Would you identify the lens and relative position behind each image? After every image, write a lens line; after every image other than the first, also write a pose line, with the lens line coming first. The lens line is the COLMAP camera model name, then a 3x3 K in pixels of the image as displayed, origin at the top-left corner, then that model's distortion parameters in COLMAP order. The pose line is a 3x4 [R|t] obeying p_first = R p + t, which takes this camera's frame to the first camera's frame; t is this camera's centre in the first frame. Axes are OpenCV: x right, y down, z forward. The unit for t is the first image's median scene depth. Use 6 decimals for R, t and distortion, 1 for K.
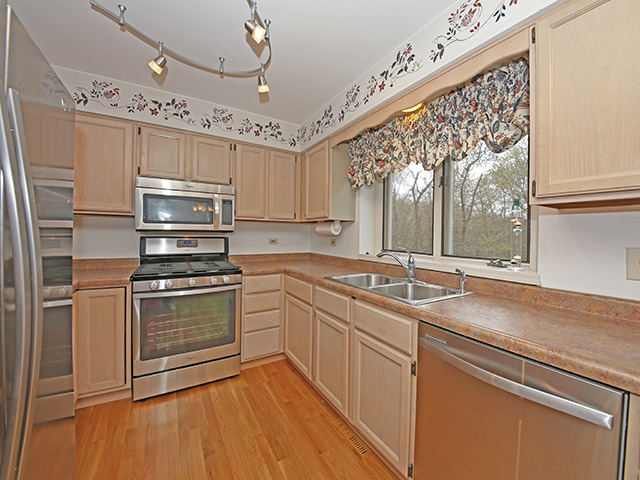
lens RADIAL K [[255.8, 0, 320.0], [0, 255.8, 240.0], [0, 0, 1]] dist [0.001345, -0.000129]
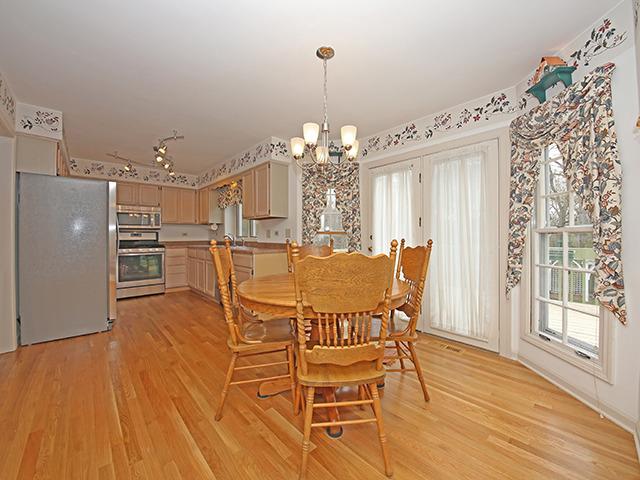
lens RADIAL K [[255.8, 0, 320.0], [0, 255.8, 240.0], [0, 0, 1]] dist [0.001345, -0.000129]
pose [[0.977435, -0.013936, 0.210777, 0.481862], [0.014802, 0.999887, -0.002531, 0.081265], [-0.210718, 0.005594, 0.977531, -1.294594]]
